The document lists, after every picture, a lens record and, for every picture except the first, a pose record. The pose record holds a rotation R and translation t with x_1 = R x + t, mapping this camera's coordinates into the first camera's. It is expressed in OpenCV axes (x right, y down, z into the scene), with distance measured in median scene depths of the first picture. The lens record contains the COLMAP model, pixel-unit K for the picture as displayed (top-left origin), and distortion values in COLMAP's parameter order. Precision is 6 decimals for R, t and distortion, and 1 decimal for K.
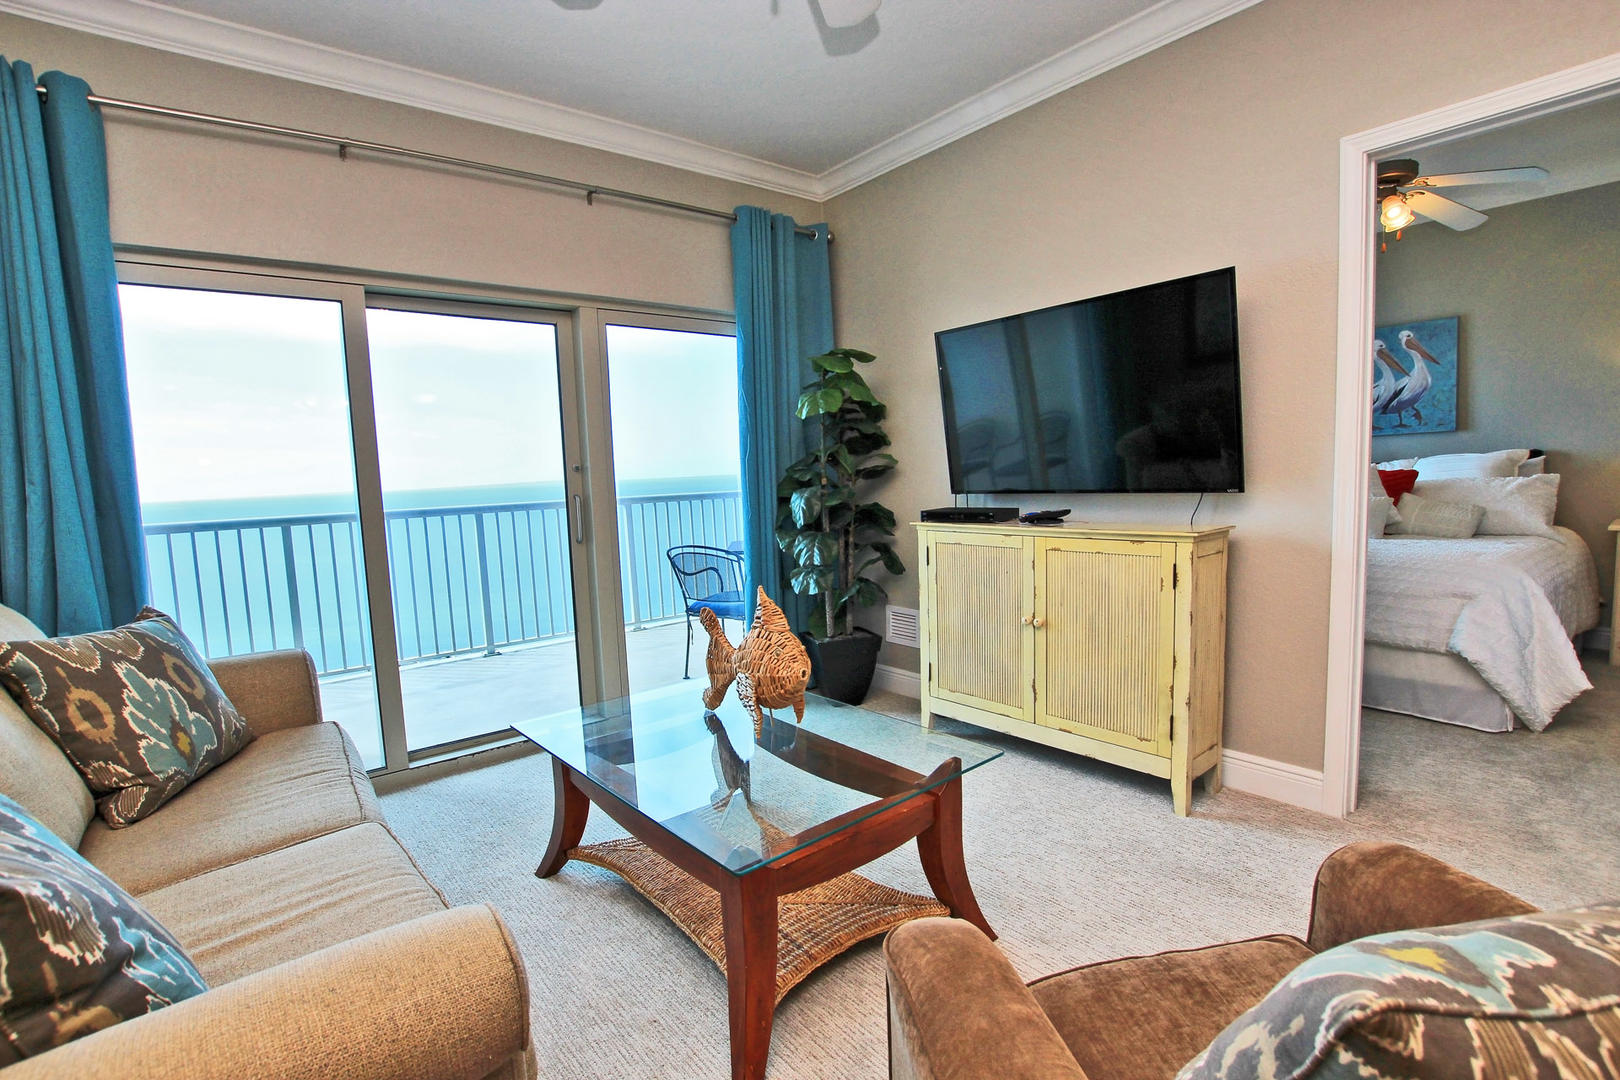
lens RADIAL K [[768.4, 0, 813.5], [0, 768.4, 543.2], [0, 0, 1]] dist [-0.035671, 0.002964]
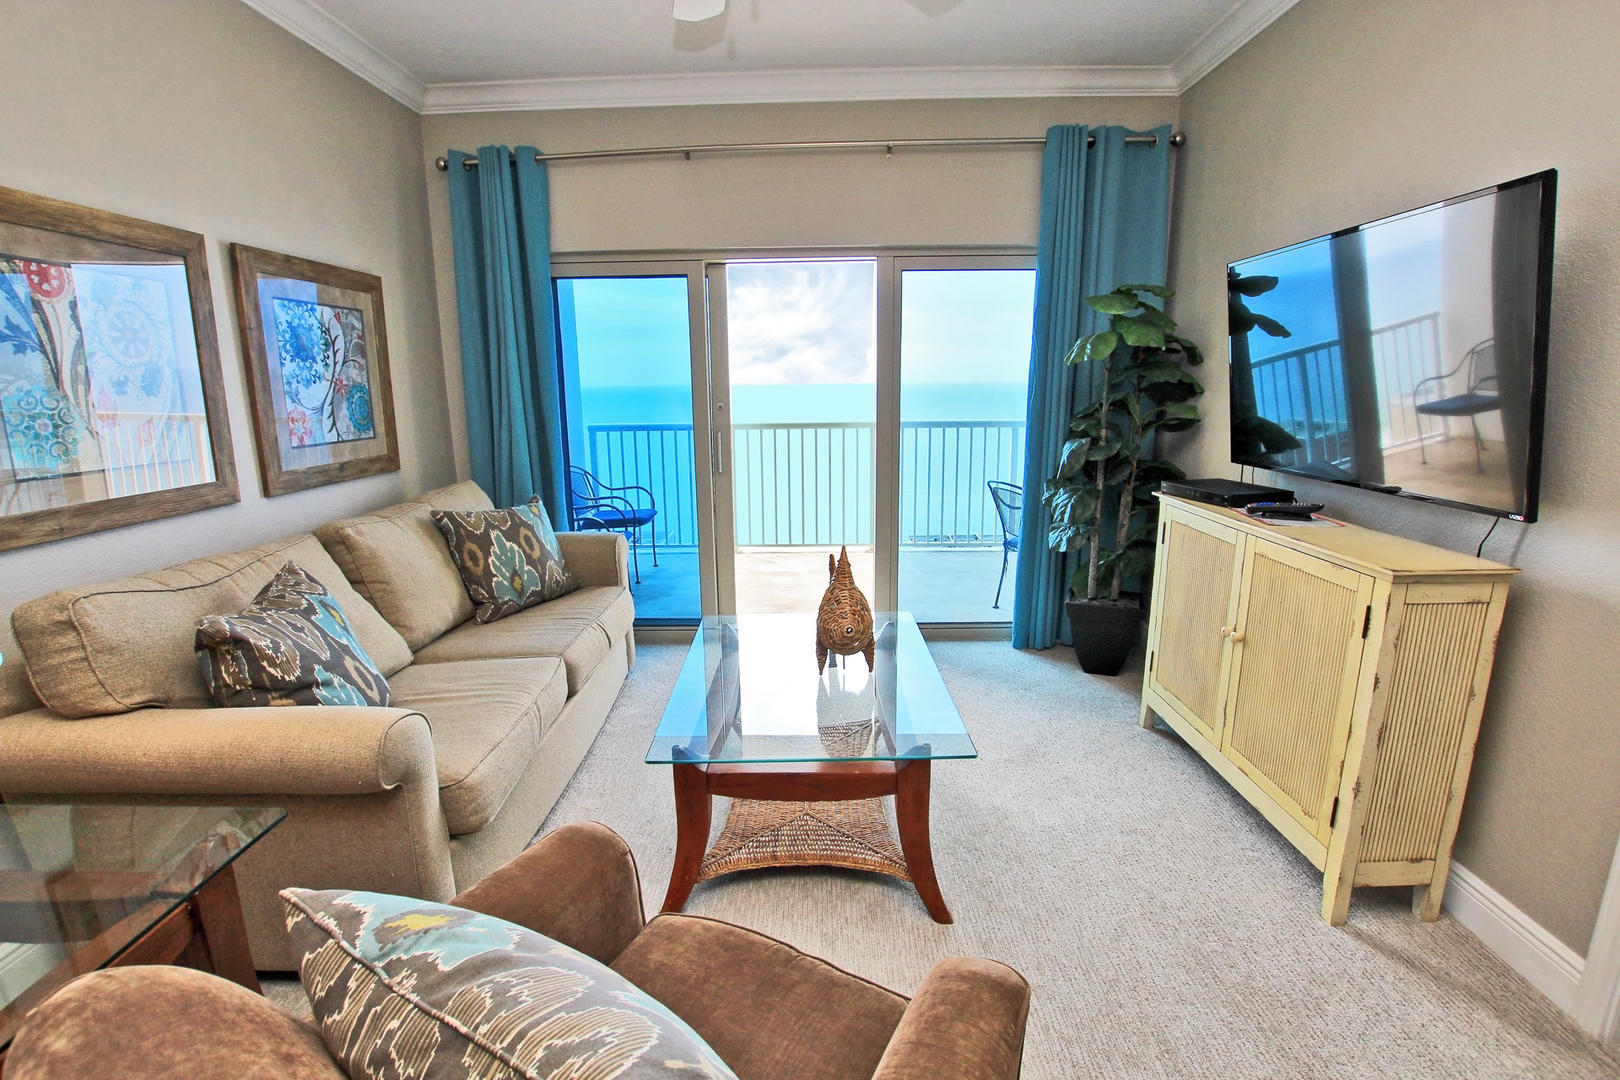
lens RADIAL K [[768.4, 0, 792.4], [0, 768.4, 538.9], [0, 0, 1]] dist [-0.035671, 0.002964]
pose [[0.752848, 0.161228, -0.638143, 0.639415], [-0.075376, 0.984275, 0.159755, -0.137319], [0.653865, -0.072171, 0.753162, 0.121590]]
